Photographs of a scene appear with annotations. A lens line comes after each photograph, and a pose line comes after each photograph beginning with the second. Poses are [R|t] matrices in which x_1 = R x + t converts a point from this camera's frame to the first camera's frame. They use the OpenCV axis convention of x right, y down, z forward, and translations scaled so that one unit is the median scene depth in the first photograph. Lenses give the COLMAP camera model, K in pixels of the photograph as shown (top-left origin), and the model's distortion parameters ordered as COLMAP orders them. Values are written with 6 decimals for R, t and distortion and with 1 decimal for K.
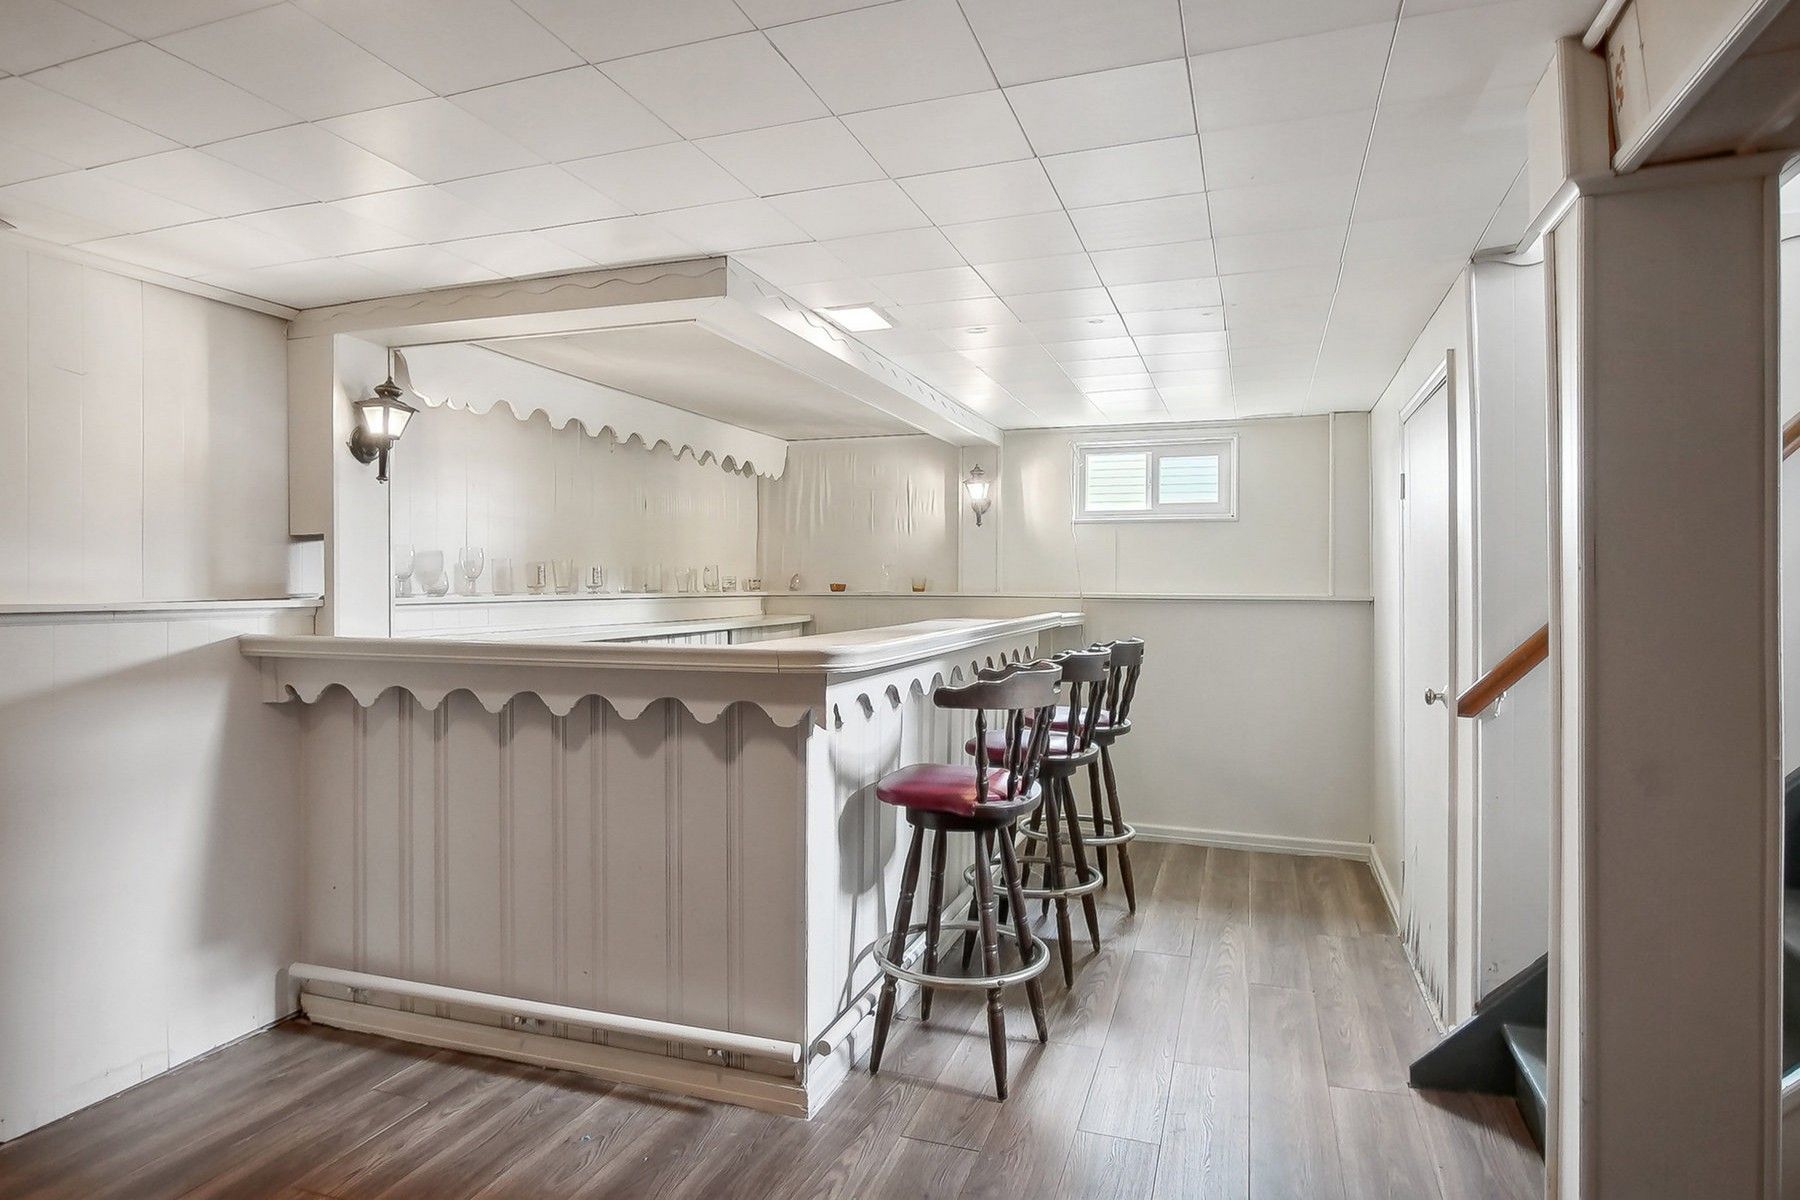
lens RADIAL K [[1008.5, 0, 894.7], [0, 1008.5, 577.6], [0, 0, 1]] dist [-0.001633, 0.000801]
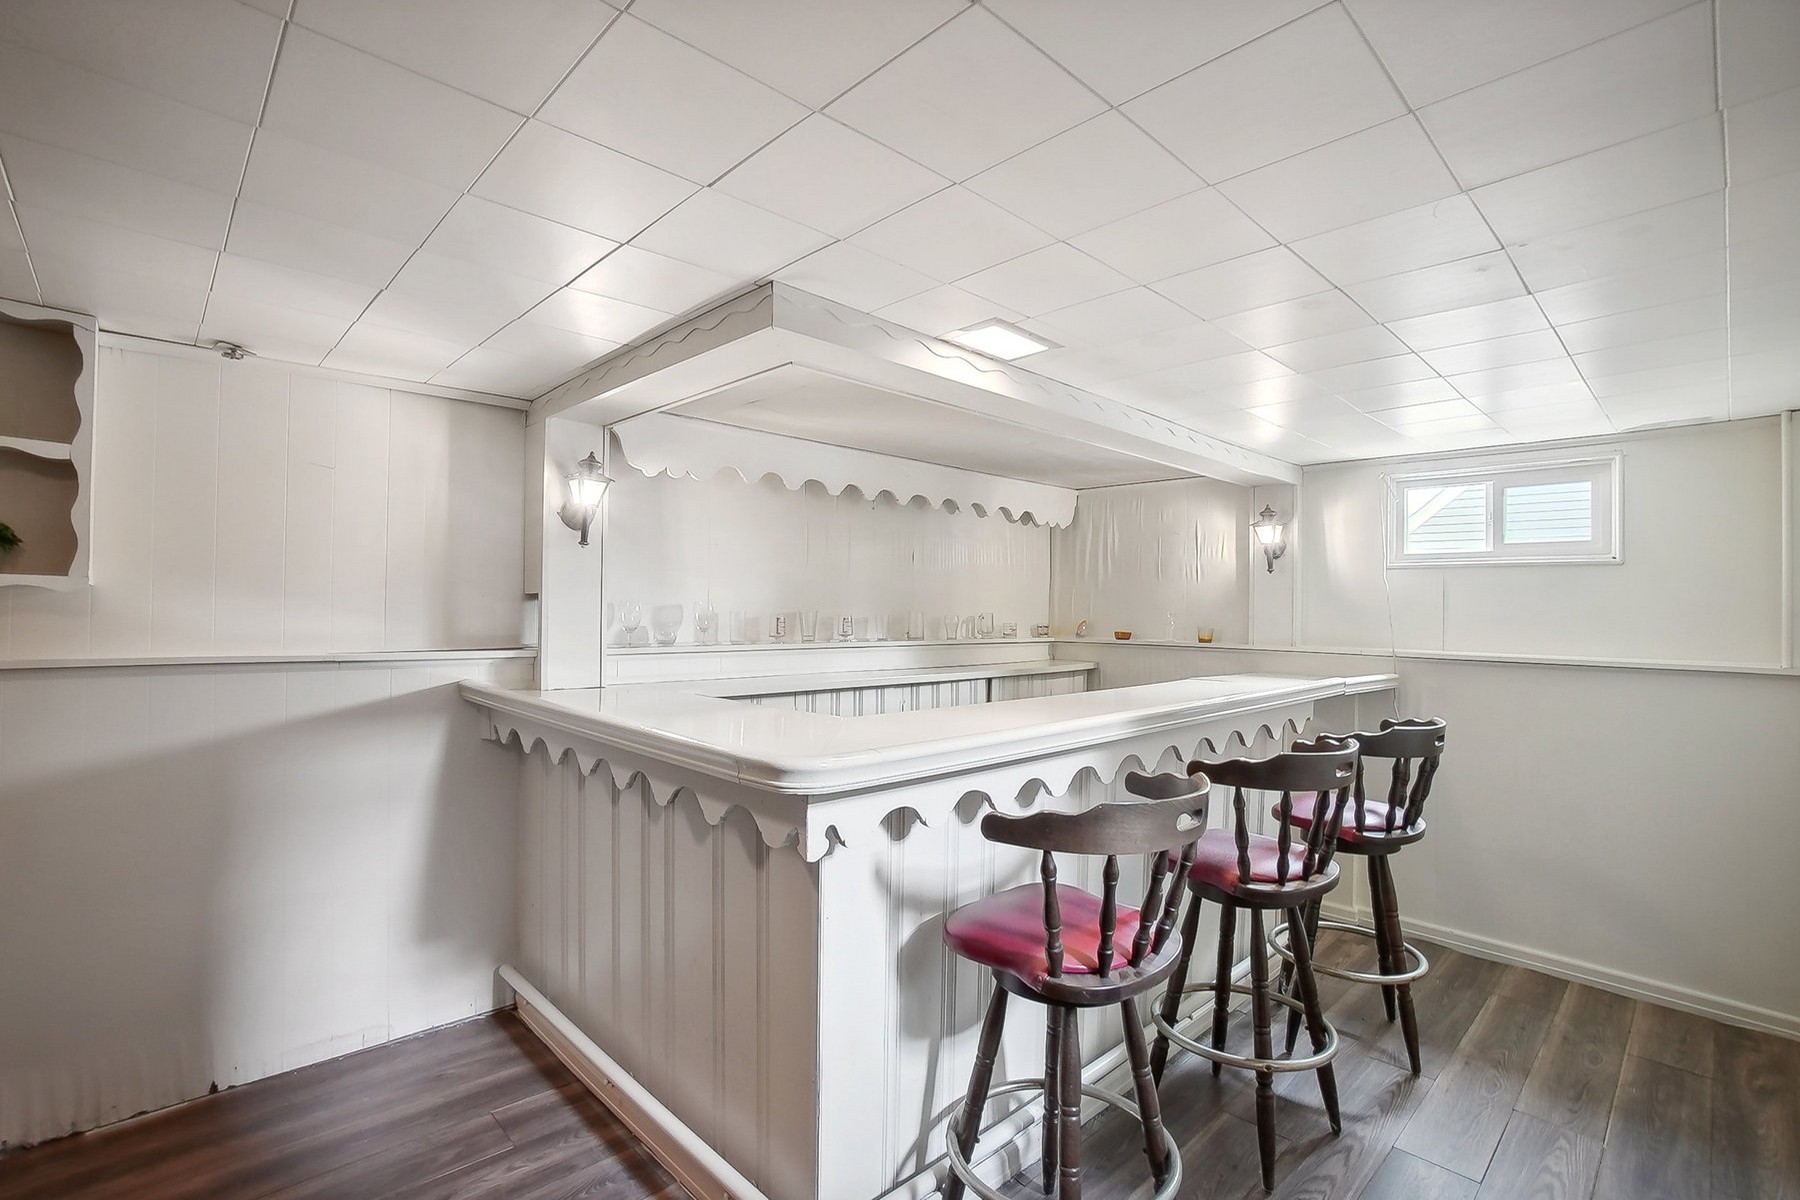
lens RADIAL K [[826.6, 0, 877.2], [0, 826.6, 593.7], [0, 0, 1]] dist [-0.063390, 0.023001]
pose [[0.887857, 0.001842, -0.460117, 0.144507], [-0.010433, 0.999815, -0.016129, -0.022829], [0.460002, 0.019120, 0.887712, 0.251775]]
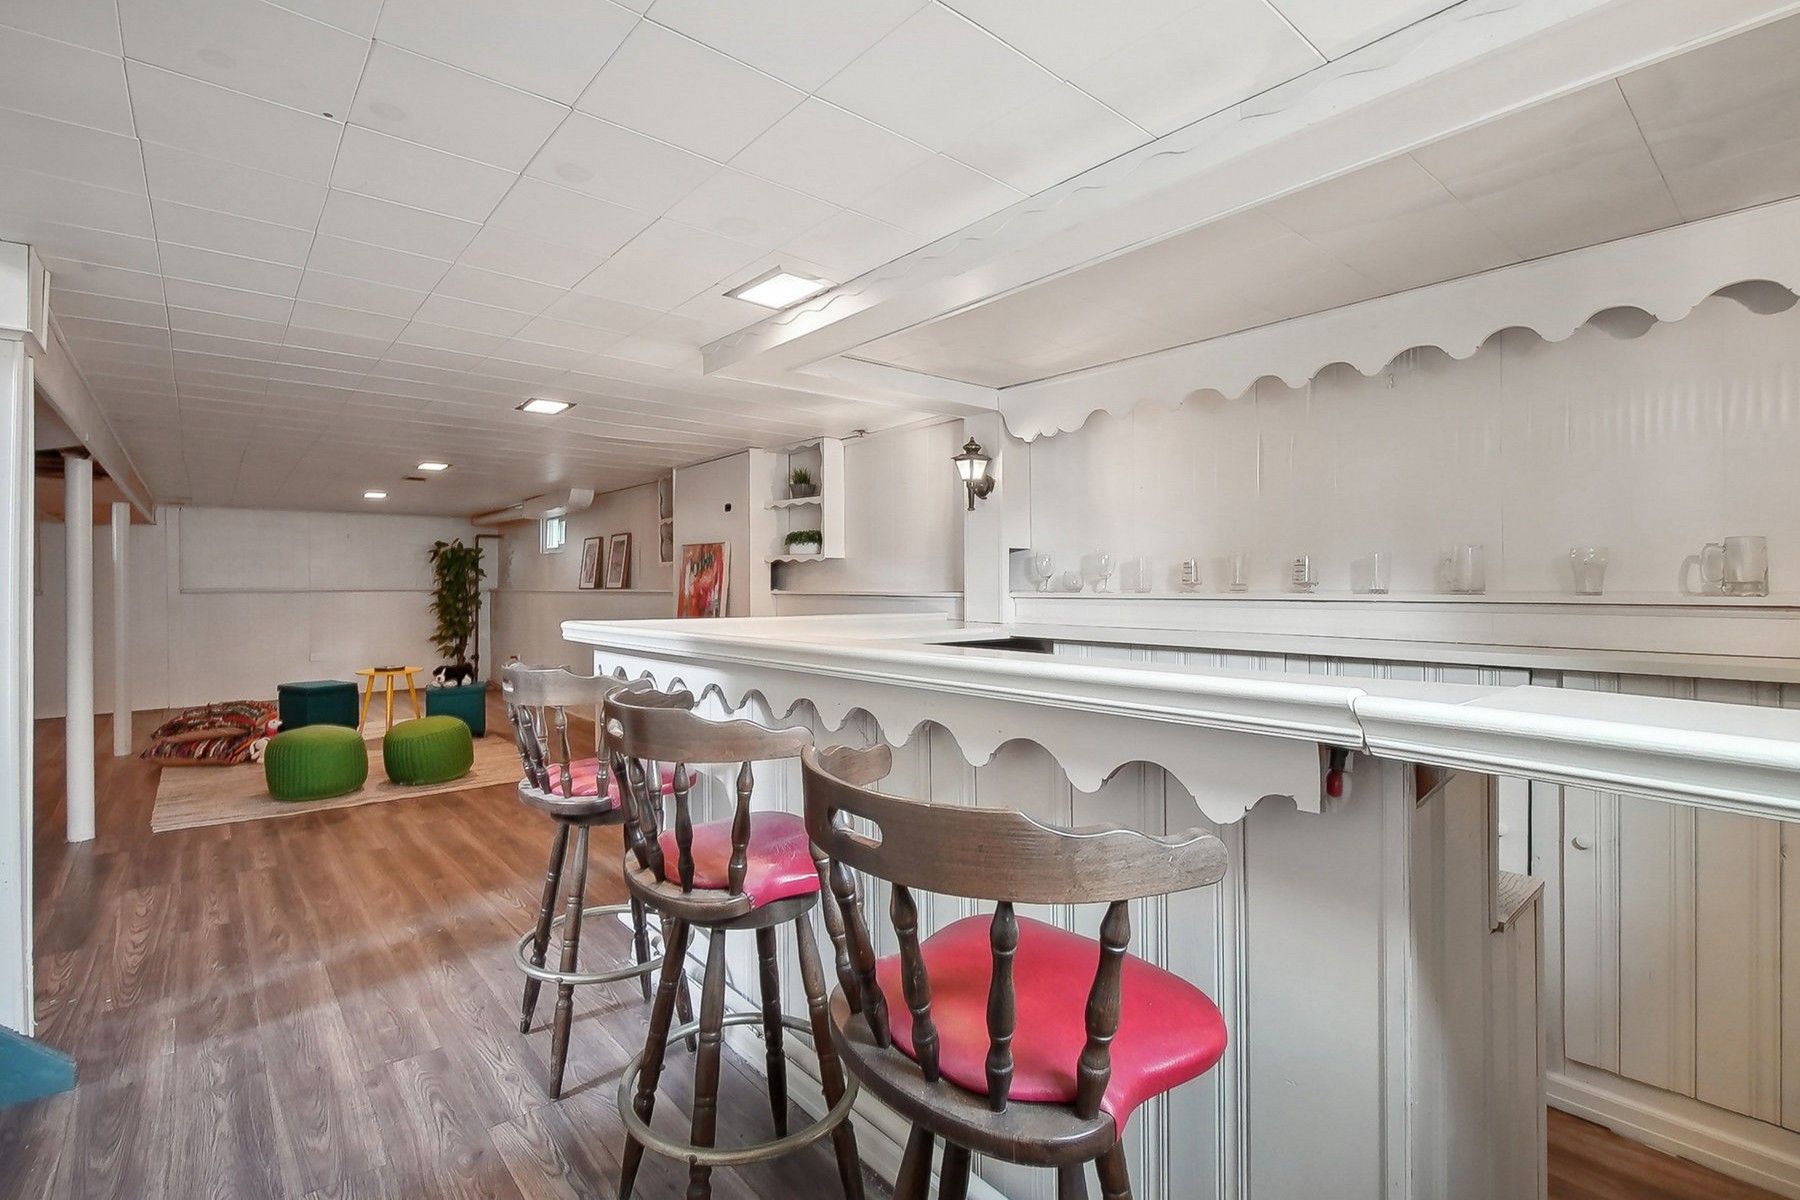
lens RADIAL K [[818.3, 0, 887.5], [0, 818.3, 585.8], [0, 0, 1]] dist [-0.001374, 0.000009]
pose [[-0.507973, 0.005976, -0.861353, 0.419492], [0.007603, 0.999968, 0.002454, 0.007138], [0.861340, -0.005302, -0.508002, 1.109854]]
